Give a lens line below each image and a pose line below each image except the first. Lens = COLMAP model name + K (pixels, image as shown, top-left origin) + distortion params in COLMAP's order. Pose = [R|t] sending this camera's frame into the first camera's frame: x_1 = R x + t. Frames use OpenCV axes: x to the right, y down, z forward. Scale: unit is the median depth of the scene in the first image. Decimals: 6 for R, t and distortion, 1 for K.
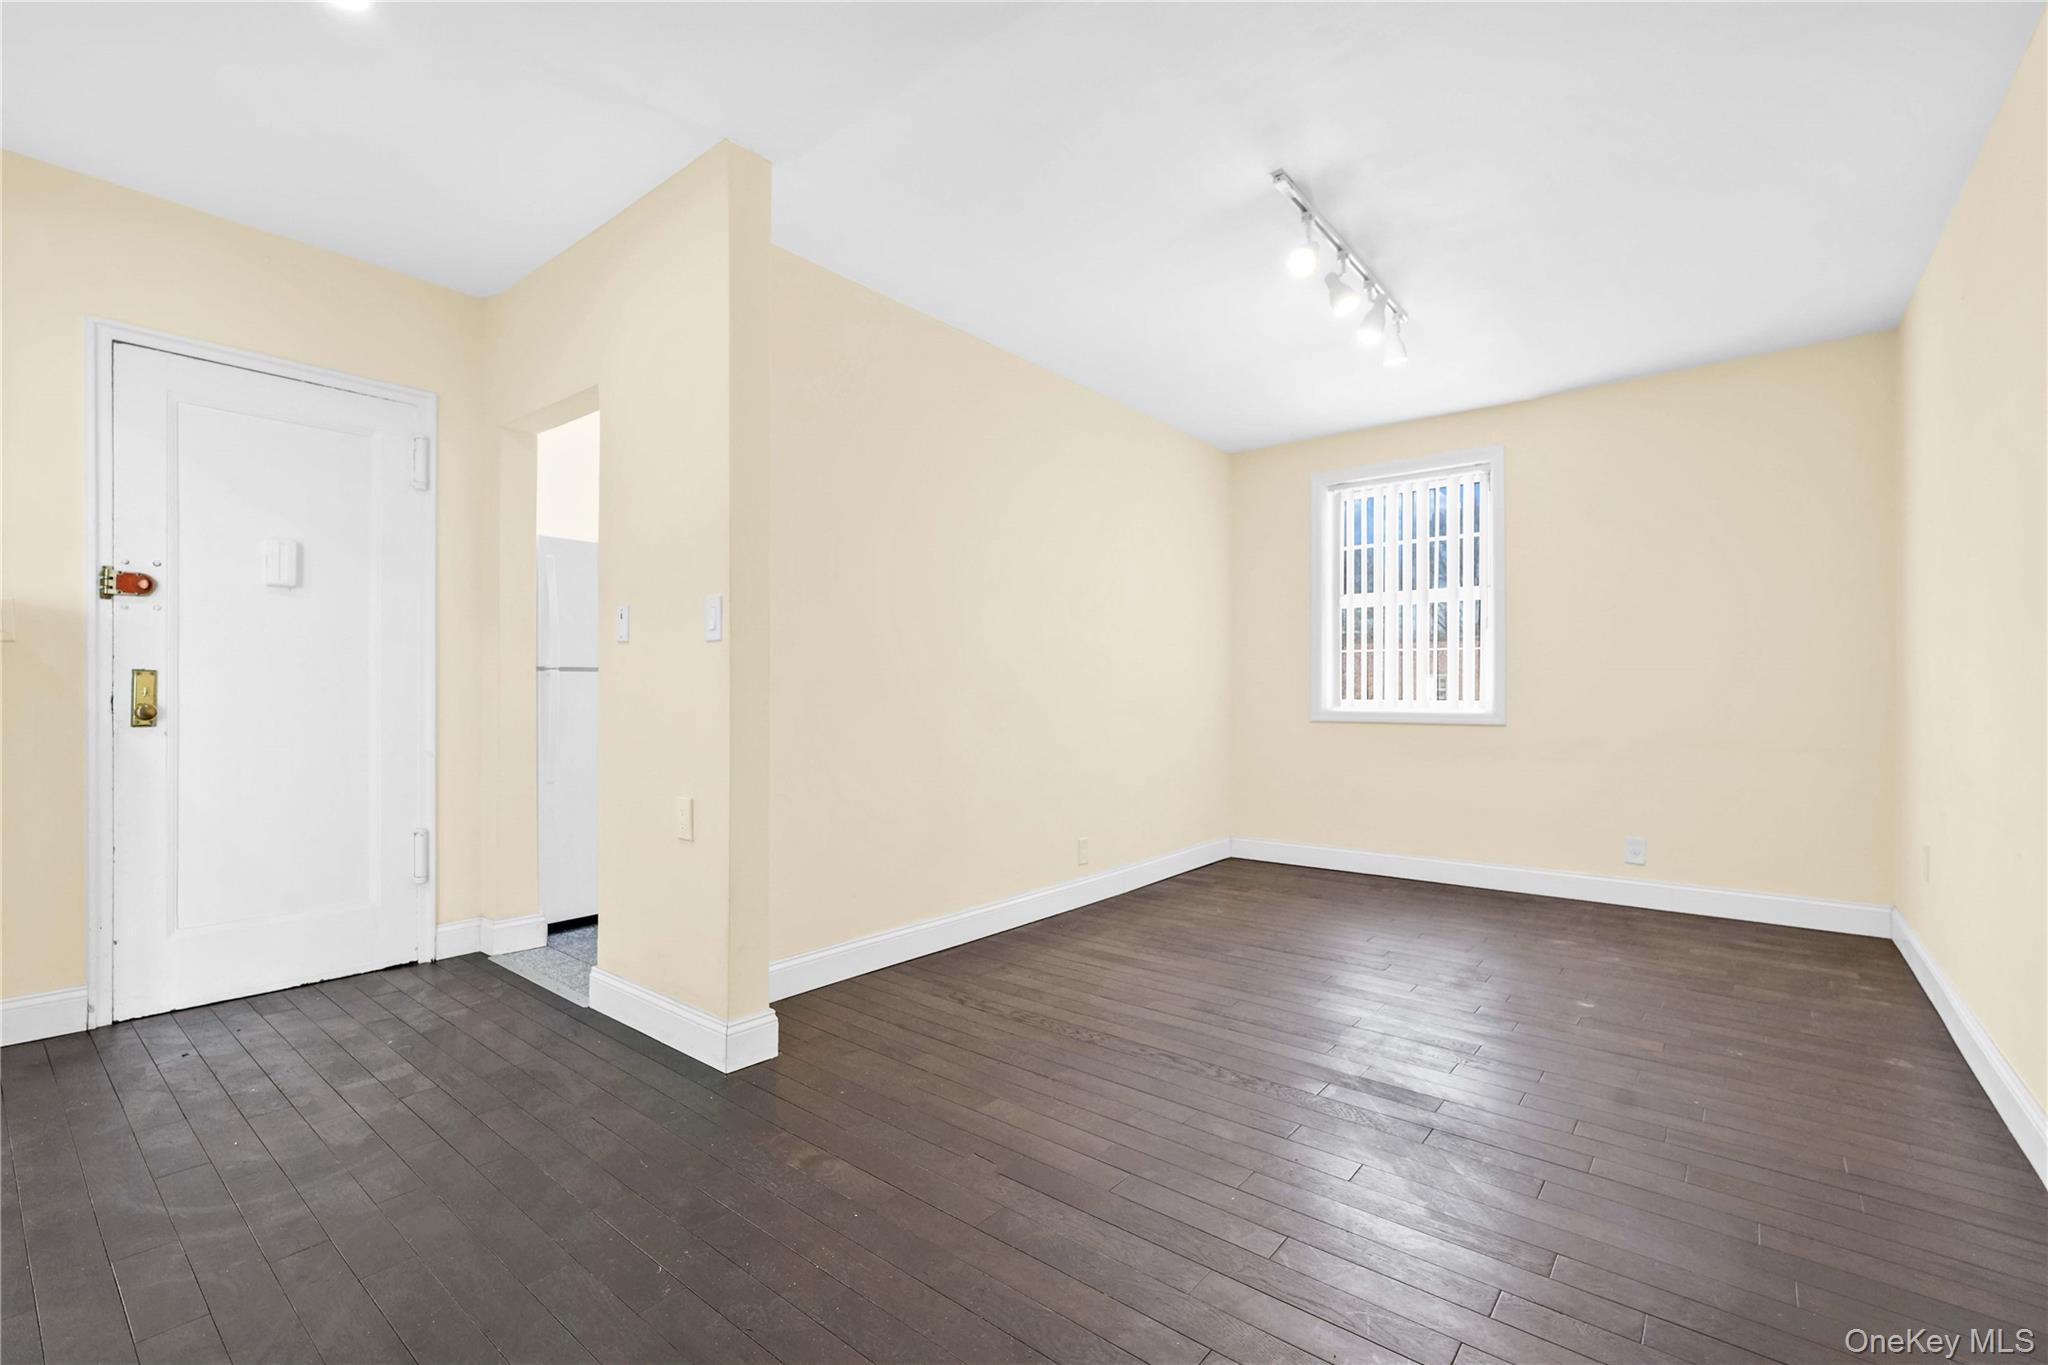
lens RADIAL K [[912.4, 0, 1021.9], [0, 912.4, 693.0], [0, 0, 1]] dist [-0.013476, 0.003317]
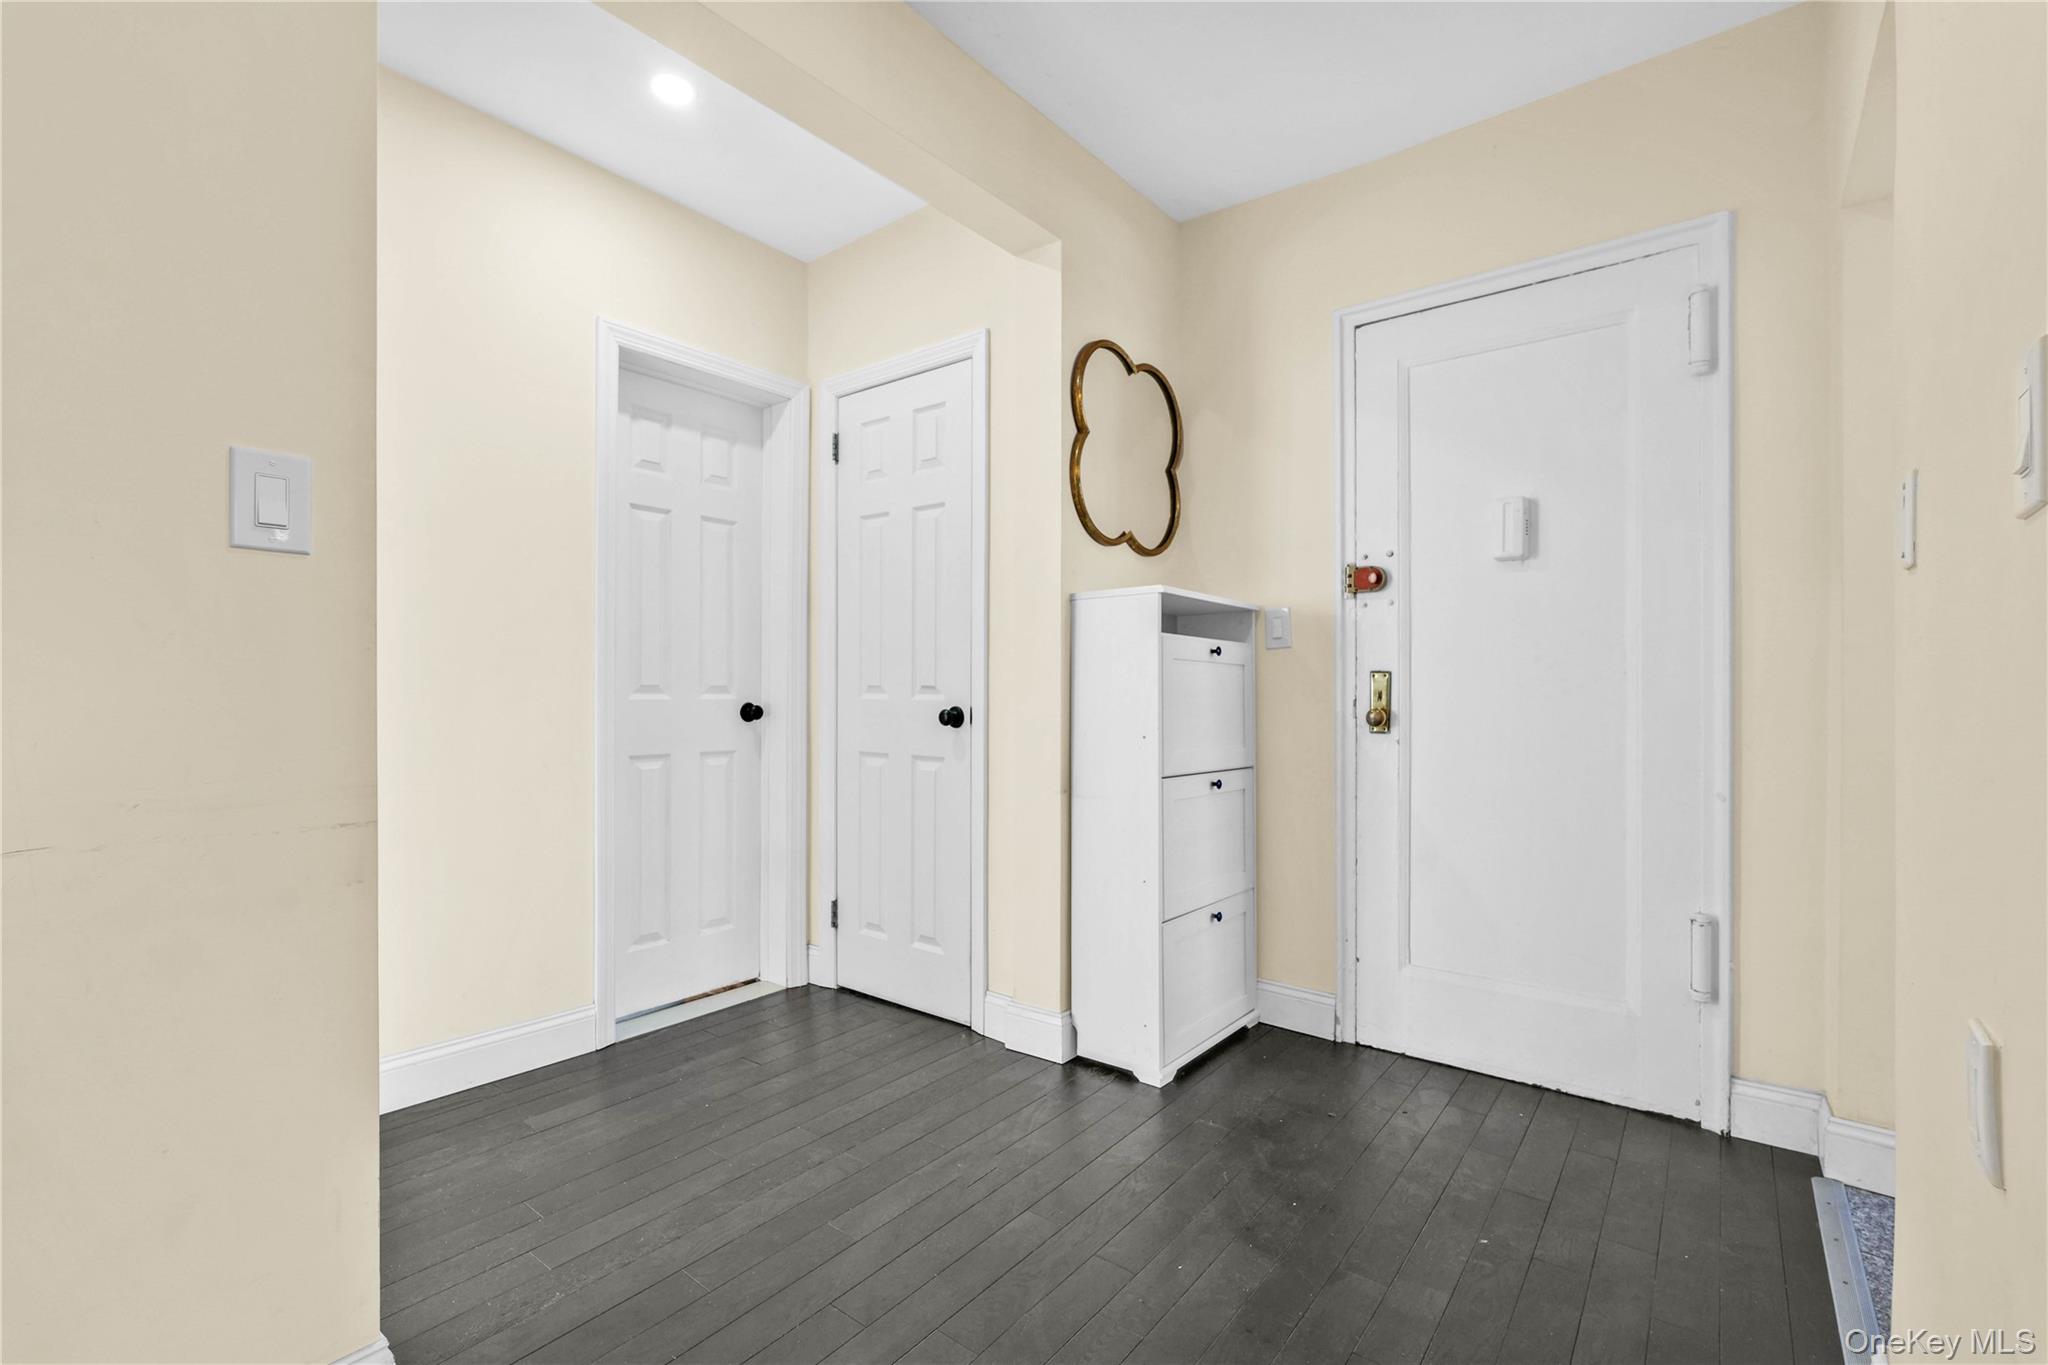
lens RADIAL K [[912.4, 0, 1021.6], [0, 912.4, 684.3], [0, 0, 1]] dist [-0.013476, 0.003317]
pose [[0.015153, -0.006265, -0.999866, -0.048094], [-0.000850, 0.999980, -0.006278, -0.005378], [0.999885, 0.000945, 0.015148, 0.568535]]
